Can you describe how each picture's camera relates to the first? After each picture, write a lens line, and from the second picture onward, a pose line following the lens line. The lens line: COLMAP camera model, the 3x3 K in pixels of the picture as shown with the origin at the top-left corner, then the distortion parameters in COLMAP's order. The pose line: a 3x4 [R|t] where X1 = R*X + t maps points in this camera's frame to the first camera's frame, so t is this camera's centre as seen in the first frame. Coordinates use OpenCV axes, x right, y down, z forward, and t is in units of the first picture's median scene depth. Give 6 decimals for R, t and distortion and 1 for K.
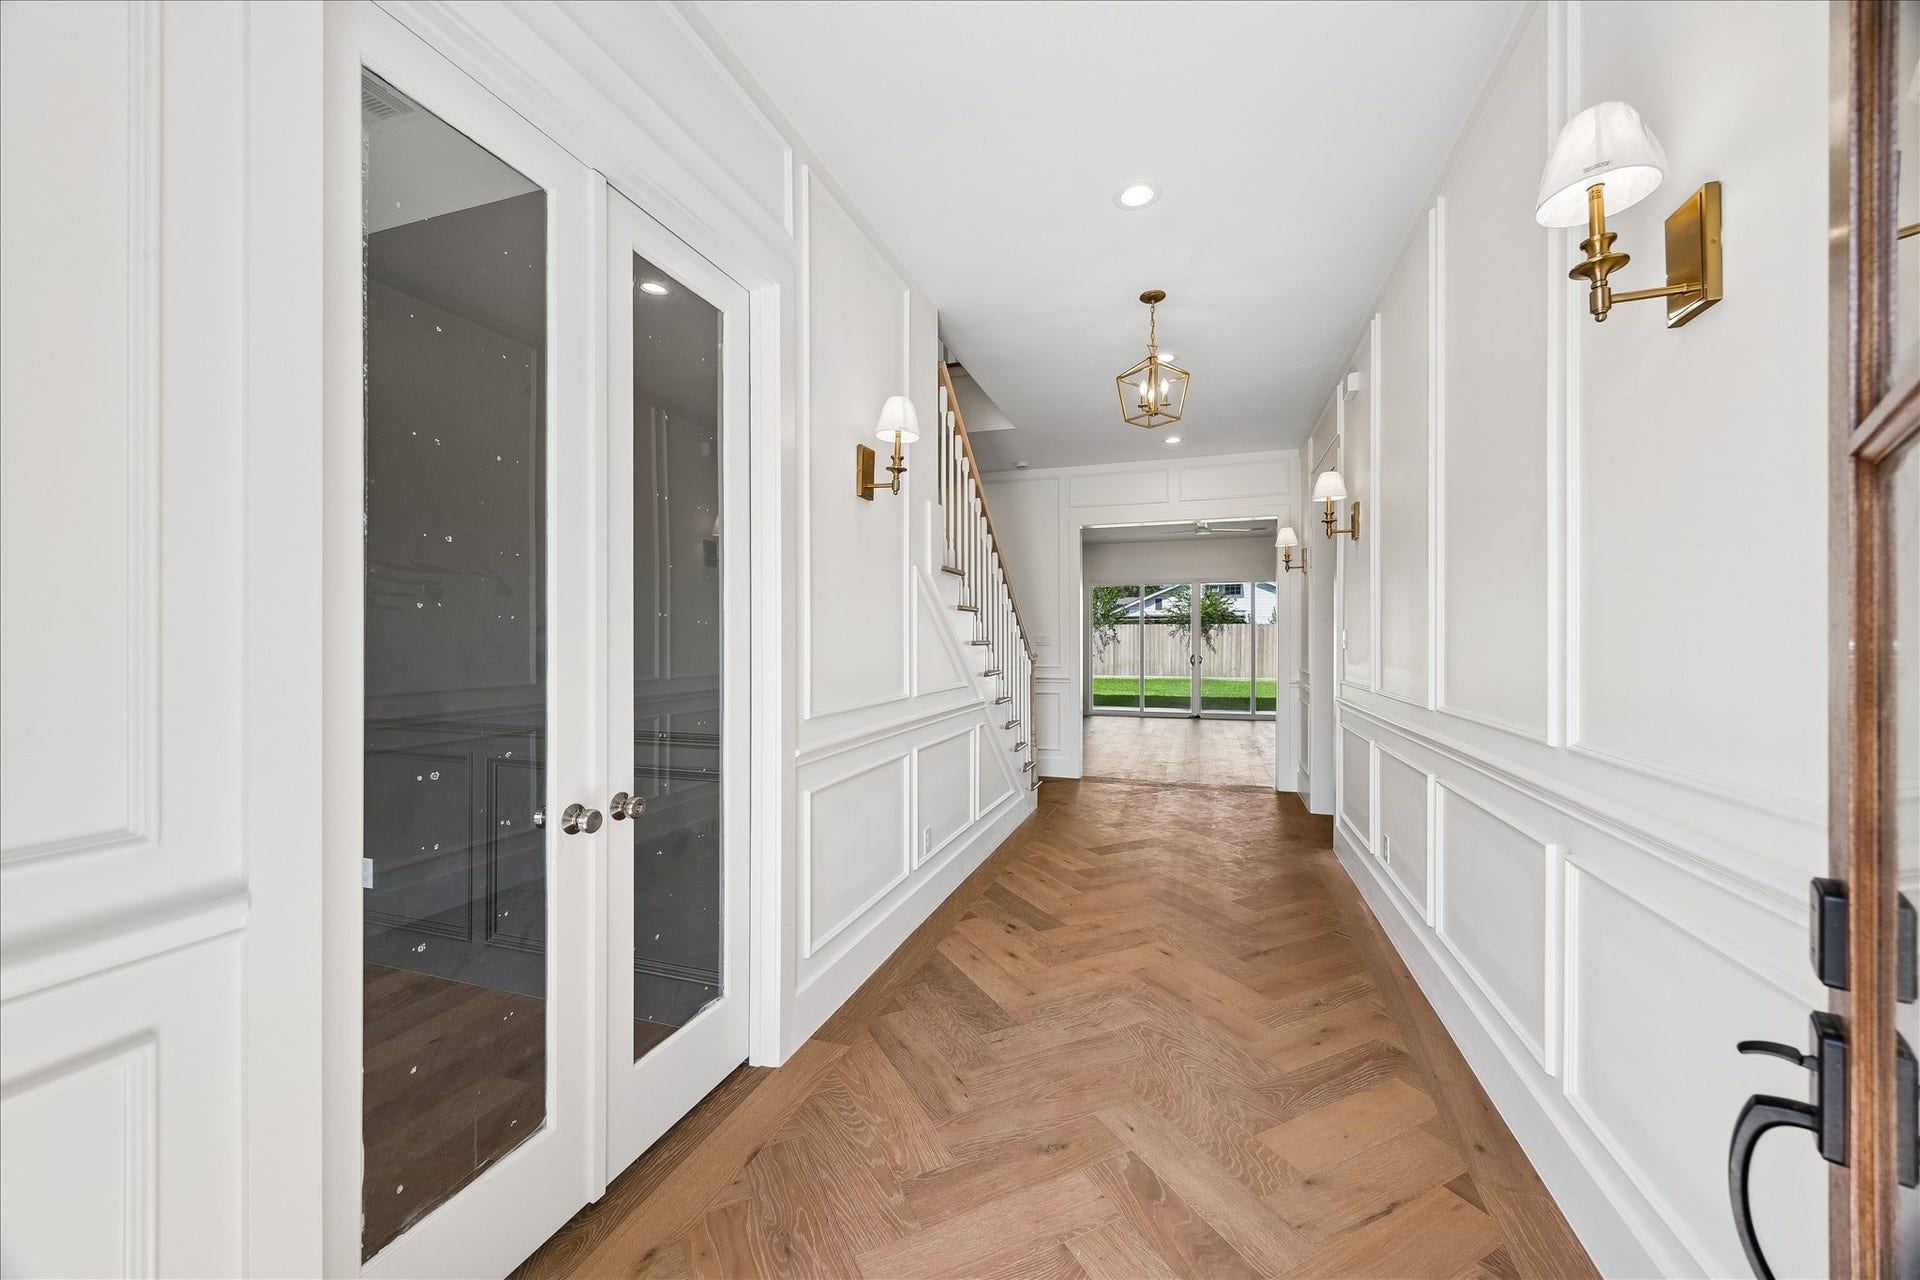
lens RADIAL K [[753.9, 0, 960.0], [0, 753.9, 640.0], [0, 0, 1]] dist [-0.000440, 0.000068]
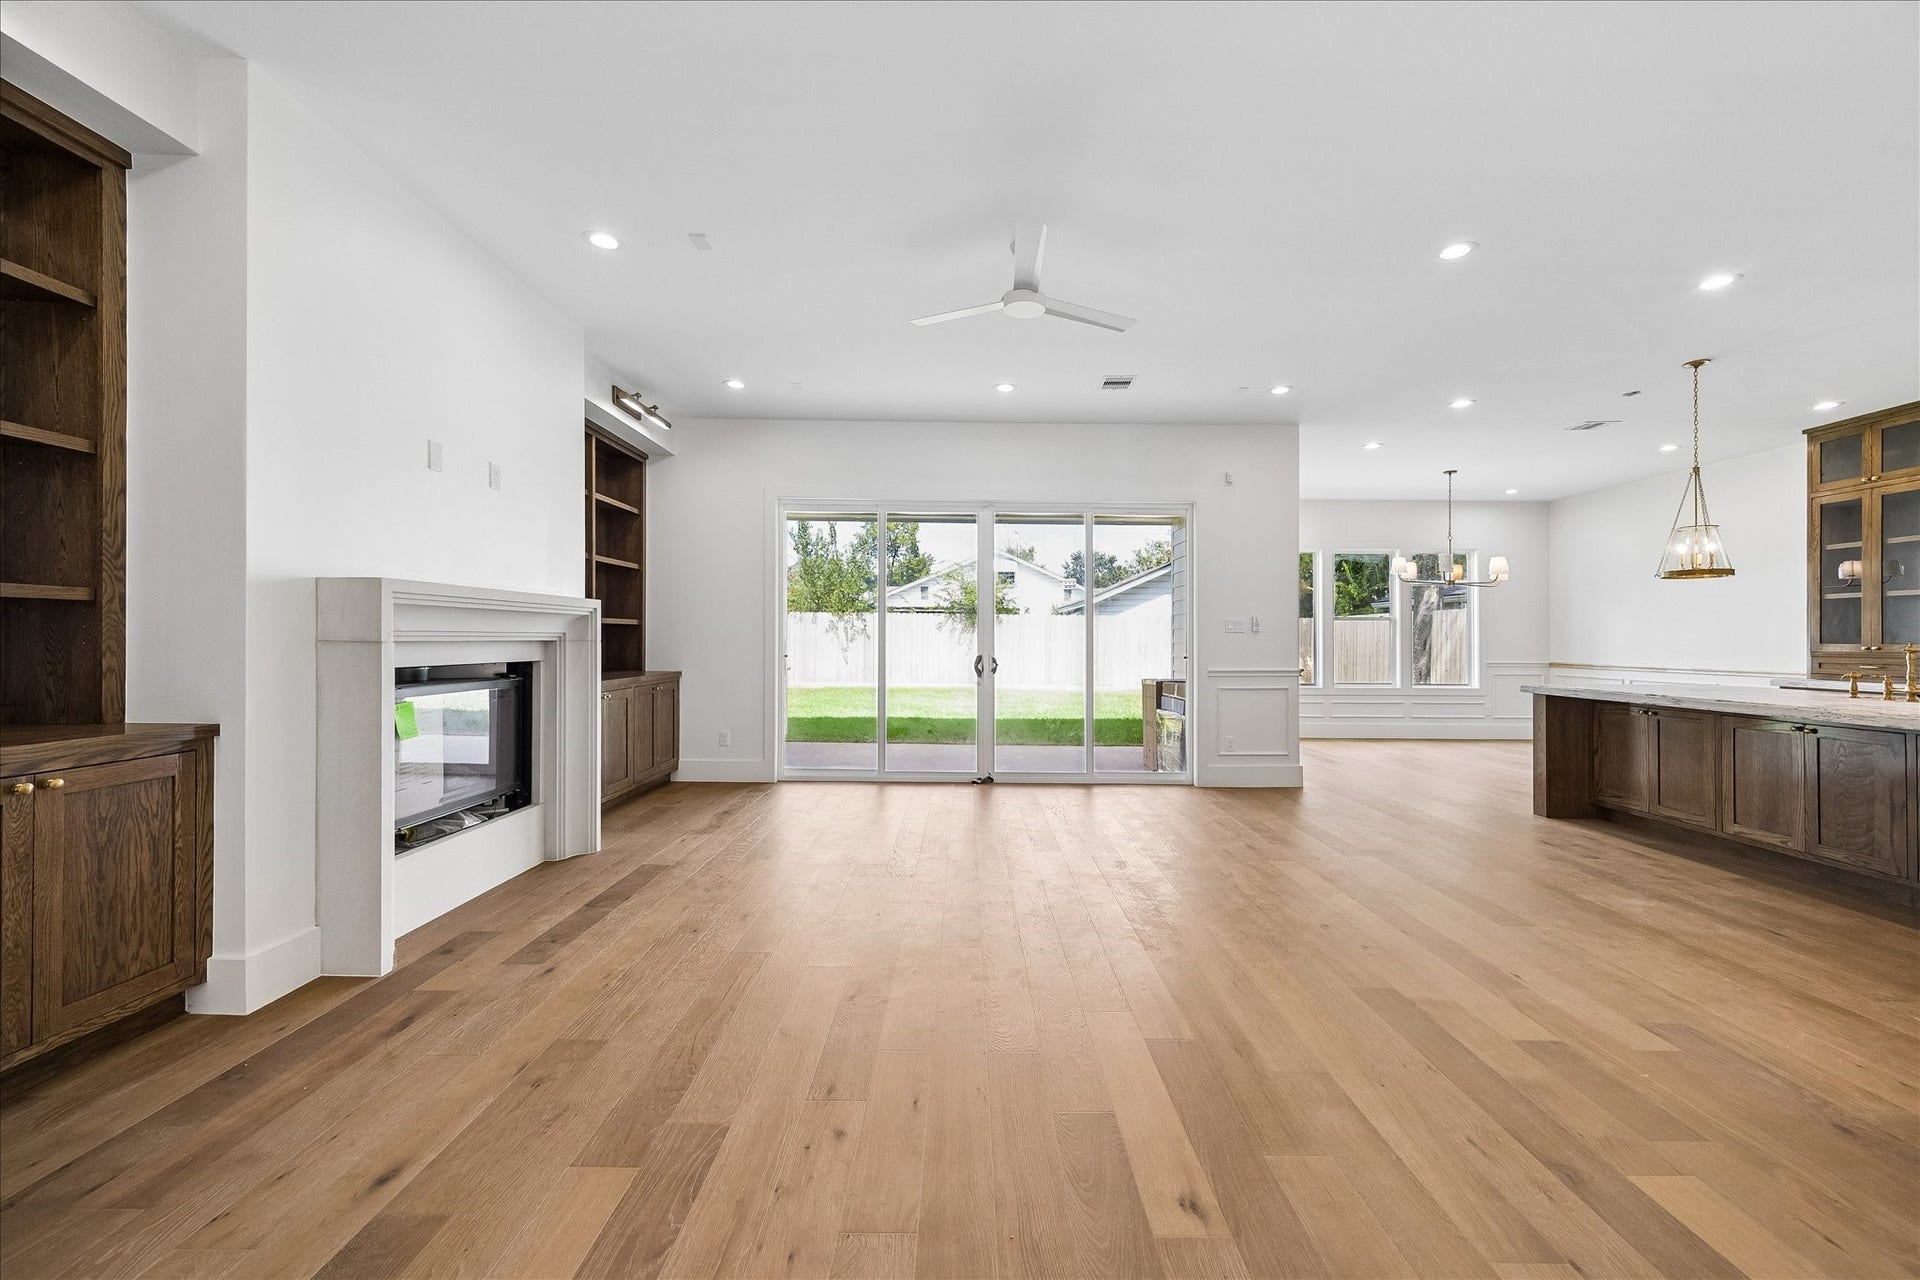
lens RADIAL K [[753.9, 0, 960.0], [0, 753.9, 640.0], [0, 0, 1]] dist [-0.000440, 0.000068]
pose [[0.954696, 0.004948, 0.297541, 0.075971], [-0.005647, 0.999983, 0.001489, 0.004341], [-0.297528, -0.003101, 0.954708, 0.271586]]
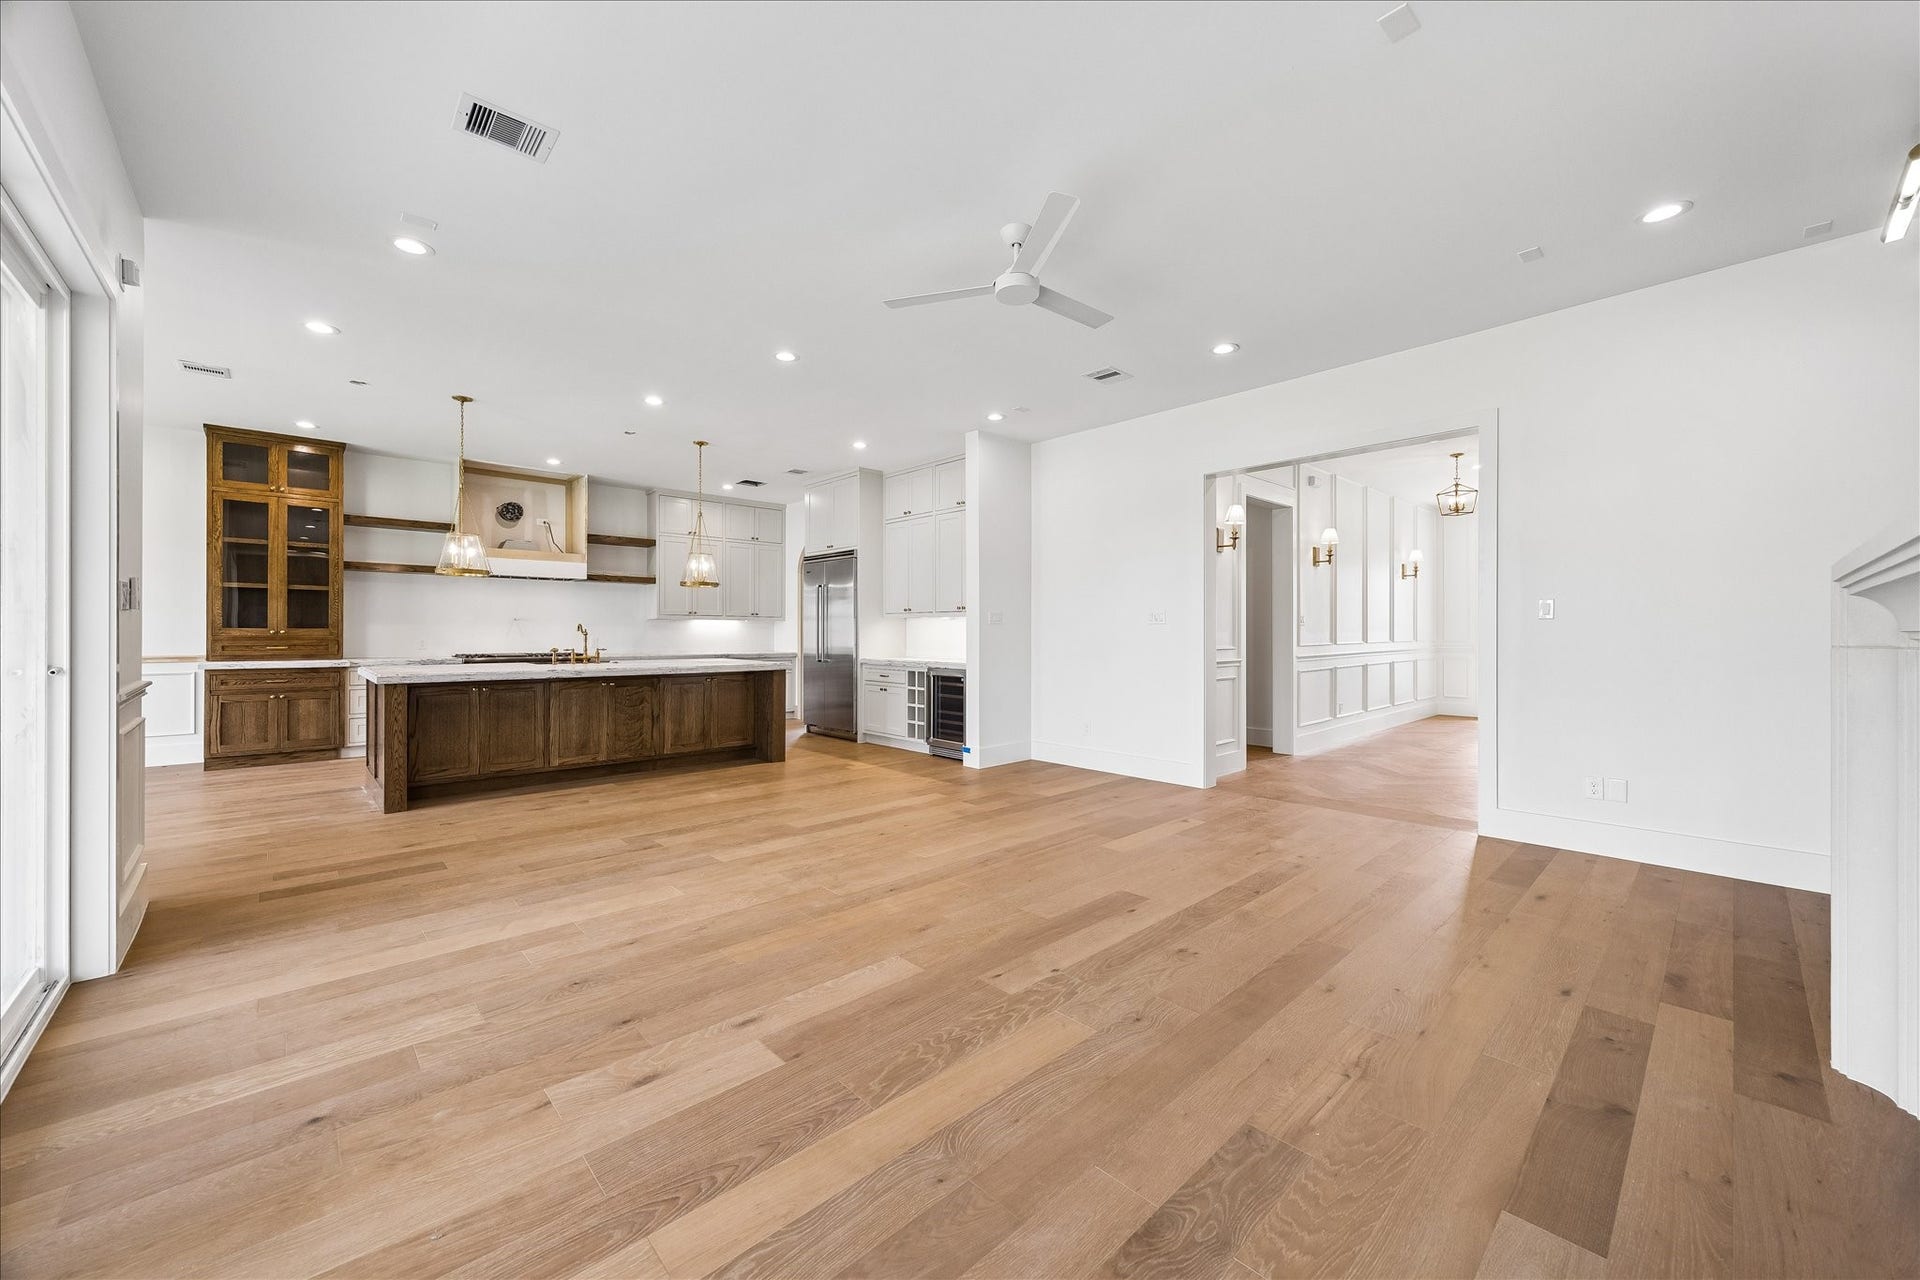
lens RADIAL K [[698.6, 0, 933.1], [0, 698.6, 631.4], [0, 0, 1]] dist [0.008921, -0.000013]
pose [[-0.850114, -0.004595, 0.526579, 0.074577], [-0.004995, 0.999987, 0.000663, 0.004017], [-0.526575, -0.002067, -0.850126, 0.505234]]
